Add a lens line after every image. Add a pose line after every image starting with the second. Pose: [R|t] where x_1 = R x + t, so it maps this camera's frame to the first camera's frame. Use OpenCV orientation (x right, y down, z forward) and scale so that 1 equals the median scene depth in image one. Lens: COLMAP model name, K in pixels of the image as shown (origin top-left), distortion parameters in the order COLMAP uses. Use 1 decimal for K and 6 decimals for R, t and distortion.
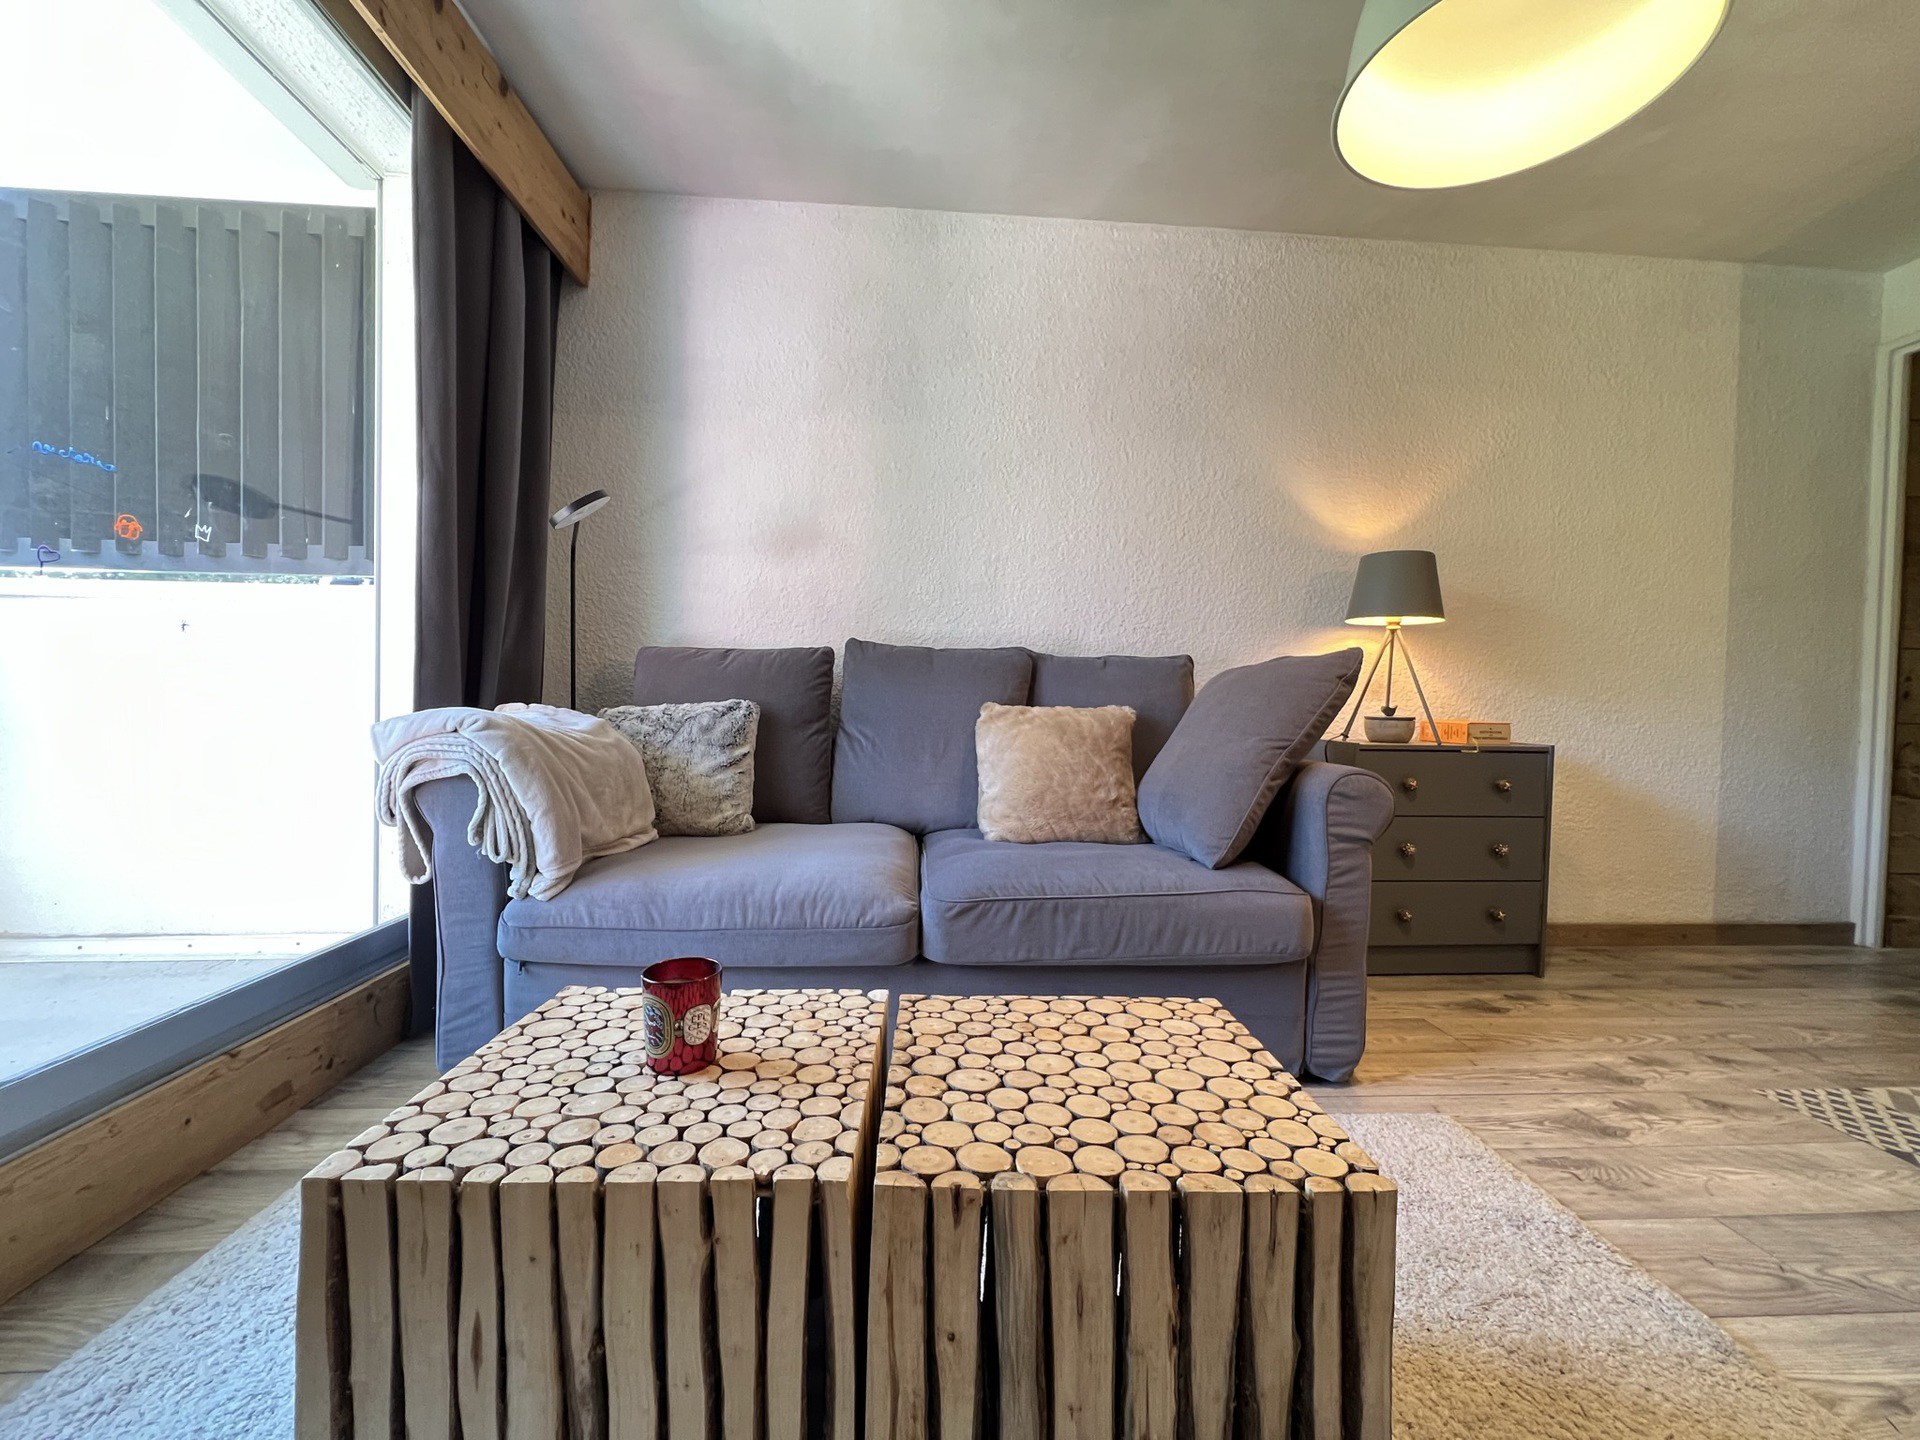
lens RADIAL K [[771.8, 0, 958.1], [0, 771.8, 725.1], [0, 0, 1]] dist [-0.001768, 0.000474]
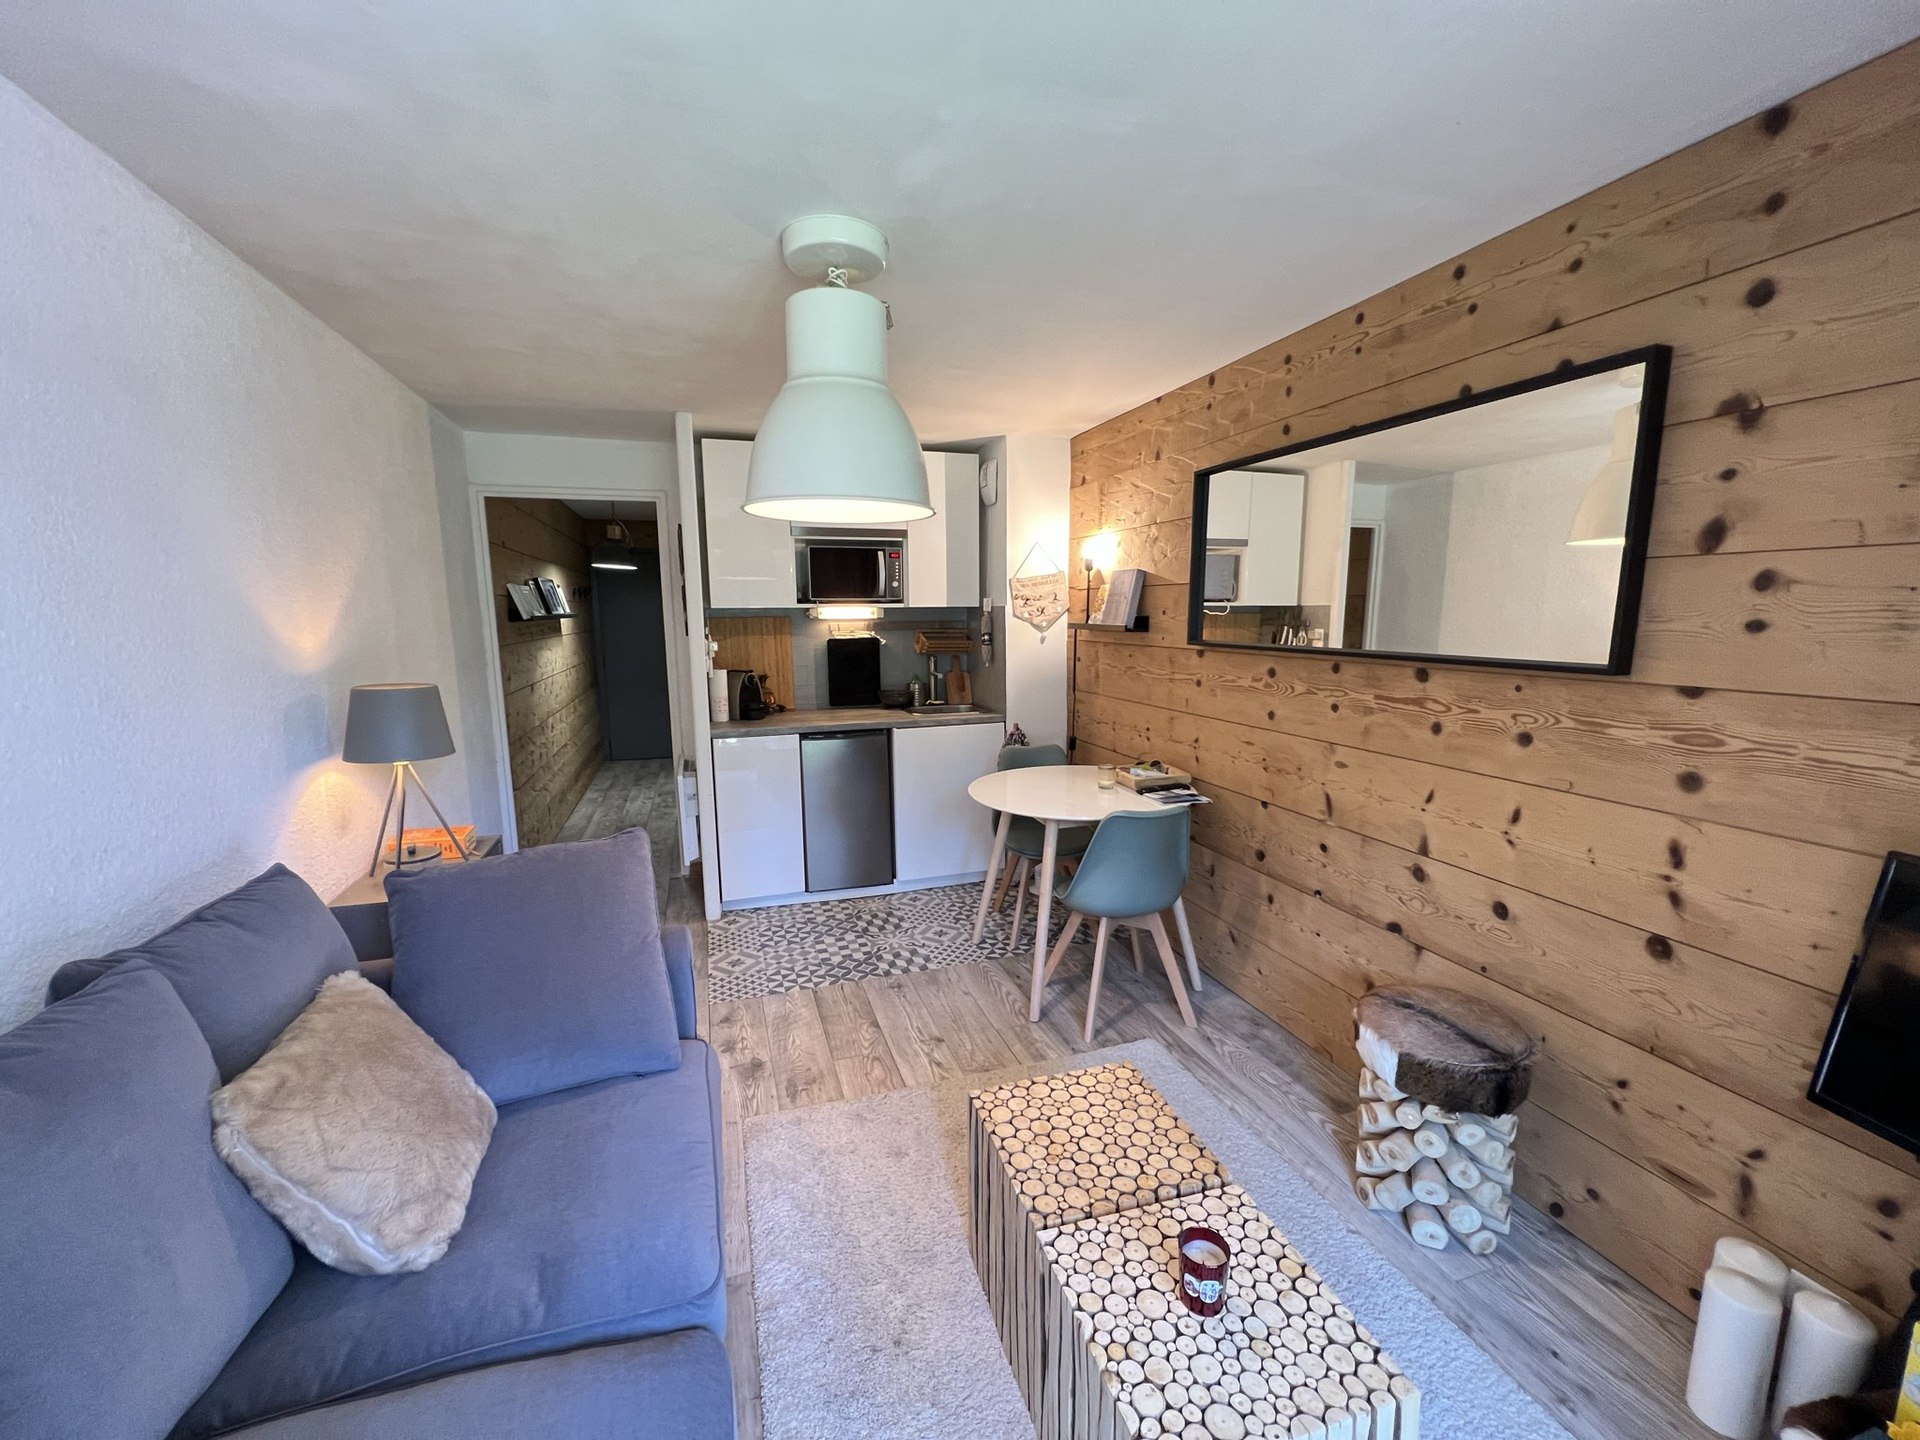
lens RADIAL K [[771.8, 0, 960.0], [0, 771.8, 727.2], [0, 0, 1]] dist [-0.001768, 0.000474]
pose [[-0.252632, -0.164870, 0.953412, -1.460265], [0.026466, 0.983829, 0.177143, -0.938553], [-0.967200, 0.069985, -0.244183, 1.697677]]
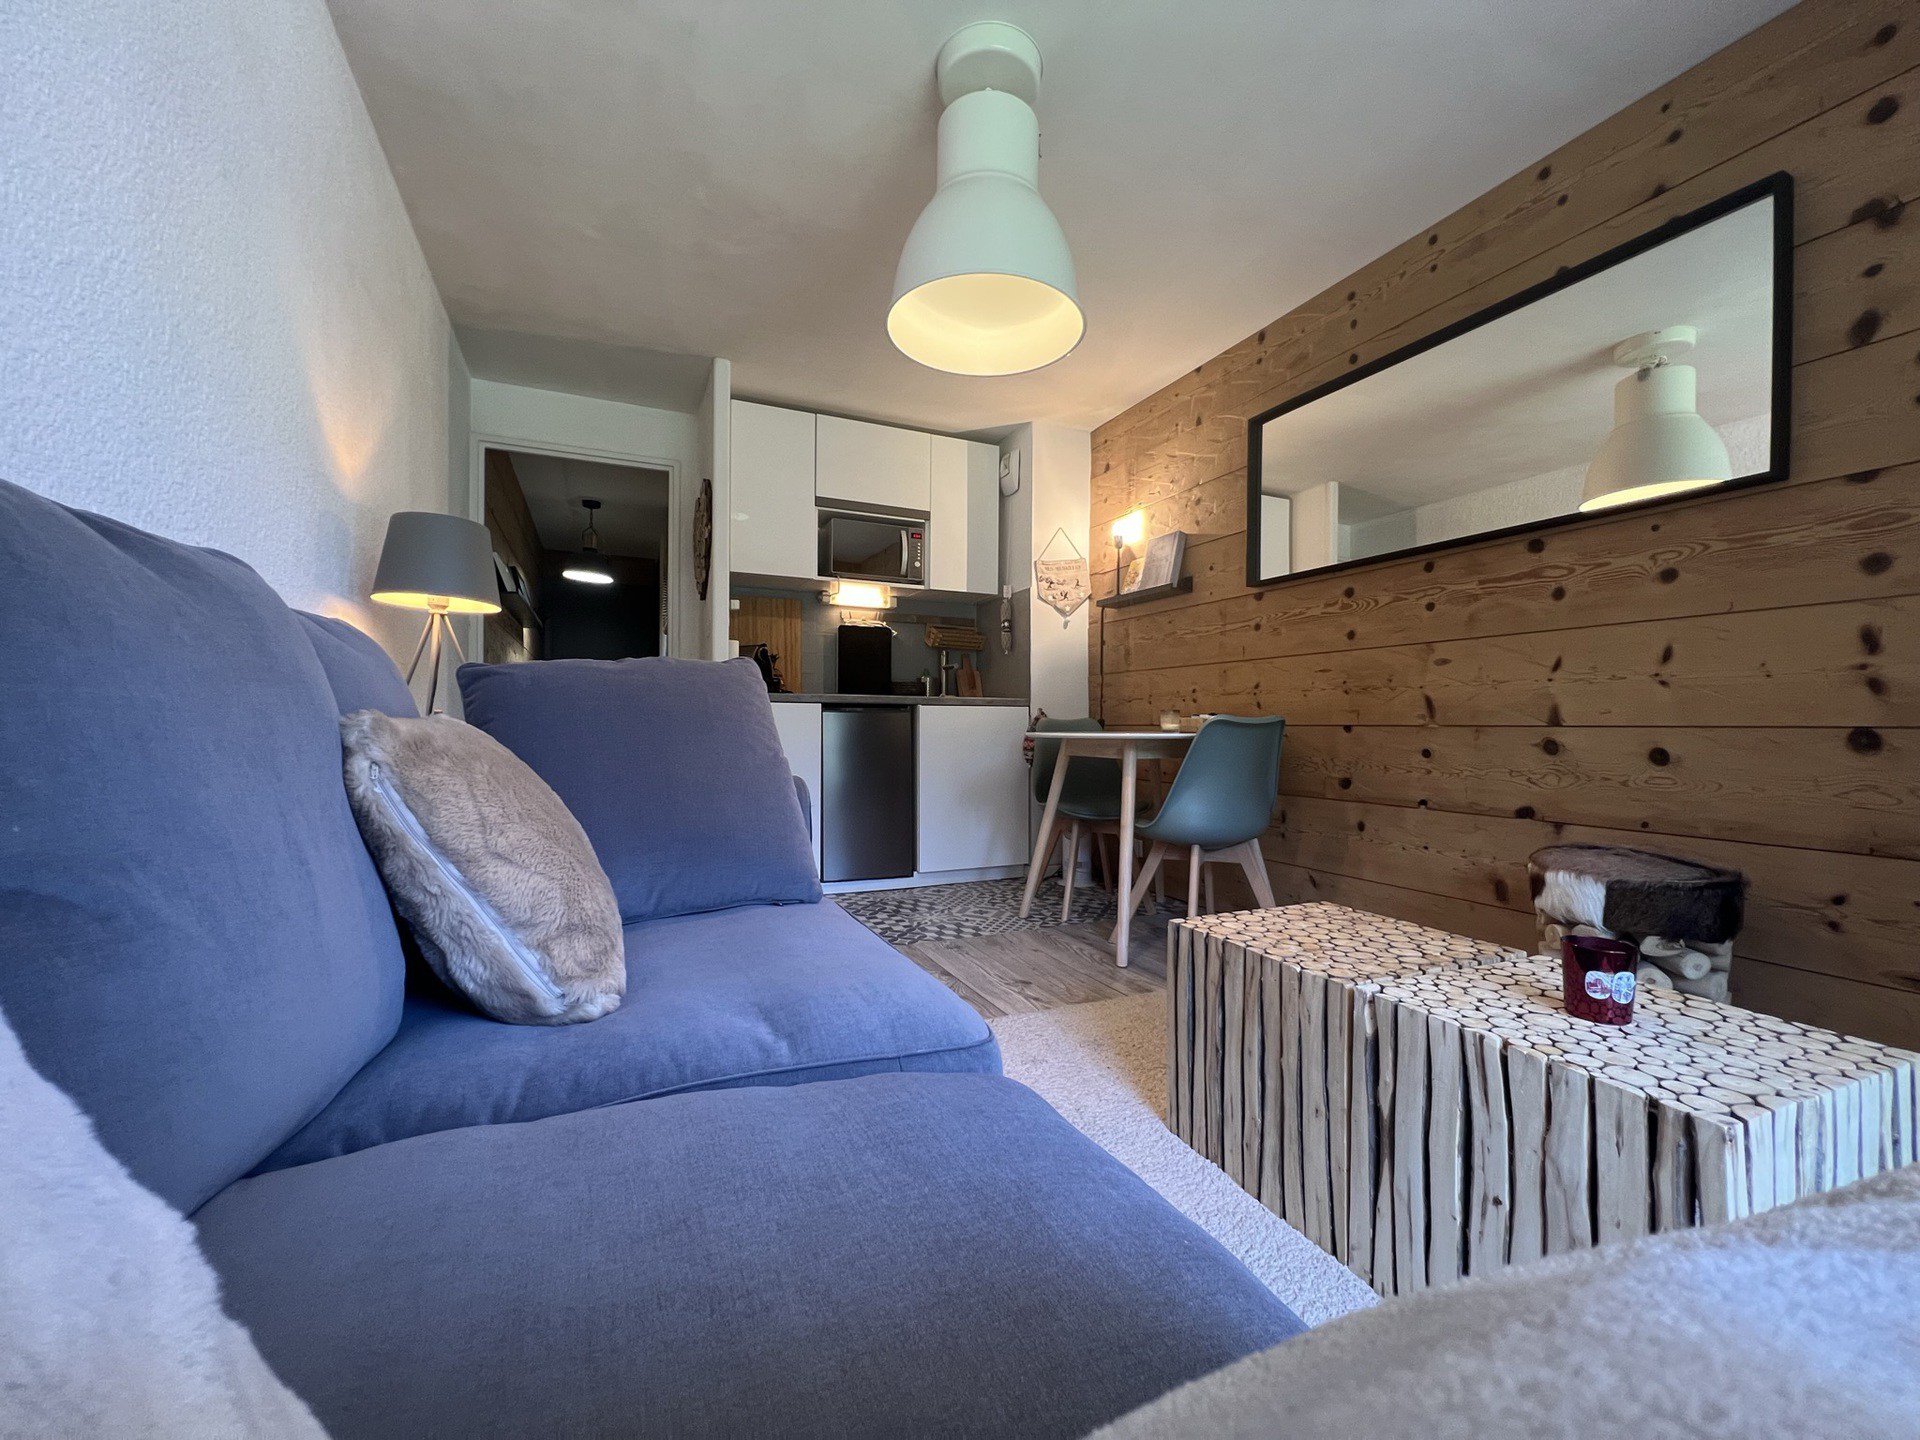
lens RADIAL K [[771.8, 0, 960.1], [0, 771.8, 726.7], [0, 0, 1]] dist [-0.001768, 0.000474]
pose [[-0.355698, -0.024788, 0.934272, -1.110793], [0.008847, 0.999514, 0.029888, -0.082305], [-0.934559, 0.018896, -0.355306, 2.325250]]
